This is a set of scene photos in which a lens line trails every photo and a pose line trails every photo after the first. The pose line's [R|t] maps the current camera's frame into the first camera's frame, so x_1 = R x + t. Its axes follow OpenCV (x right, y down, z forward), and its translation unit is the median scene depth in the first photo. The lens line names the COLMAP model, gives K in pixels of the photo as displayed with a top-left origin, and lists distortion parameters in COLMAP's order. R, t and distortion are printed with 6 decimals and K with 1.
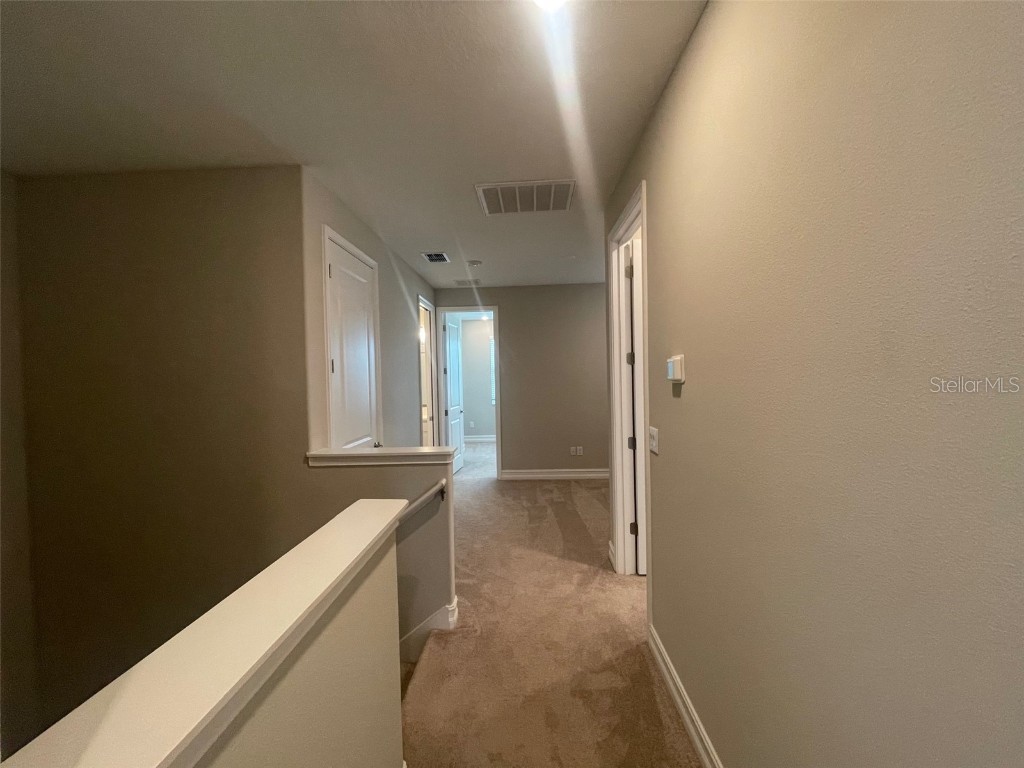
lens RADIAL K [[414.2, 0, 512.5], [0, 414.2, 384.7], [0, 0, 1]] dist [-0.001552, -0.000094]
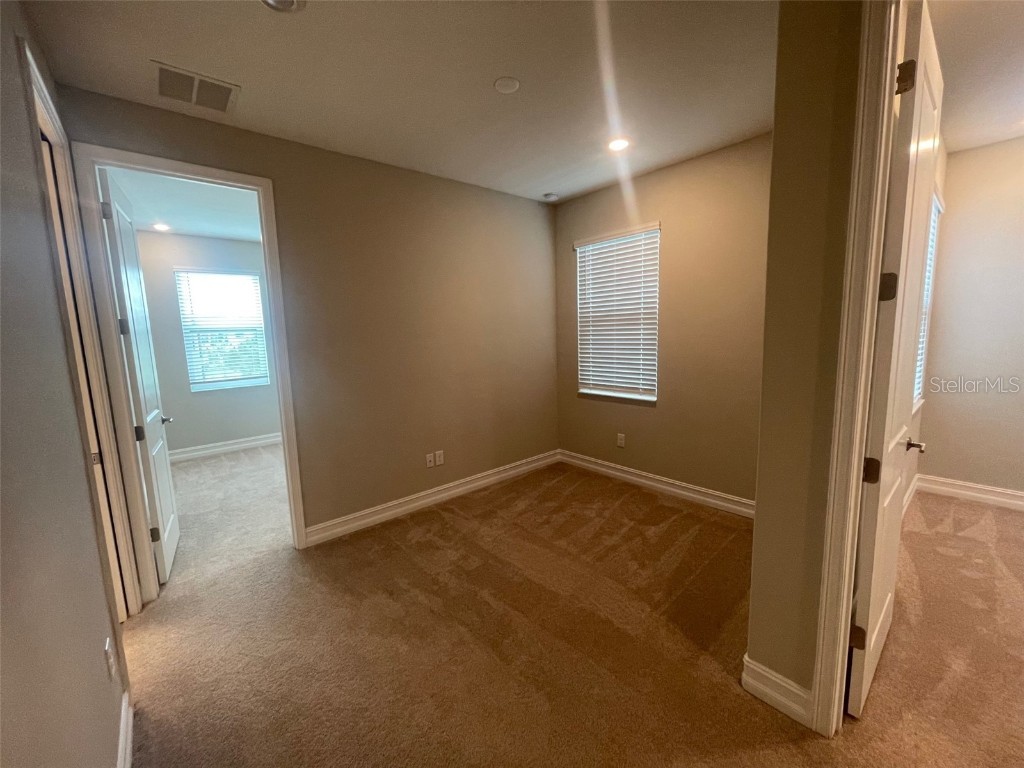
lens RADIAL K [[414.2, 0, 511.3], [0, 414.2, 382.4], [0, 0, 1]] dist [-0.001552, -0.000094]
pose [[0.735557, -0.087725, 0.671759, -0.189495], [0.026379, 0.994537, 0.100992, -0.012574], [-0.676949, -0.056565, 0.733853, 0.560961]]
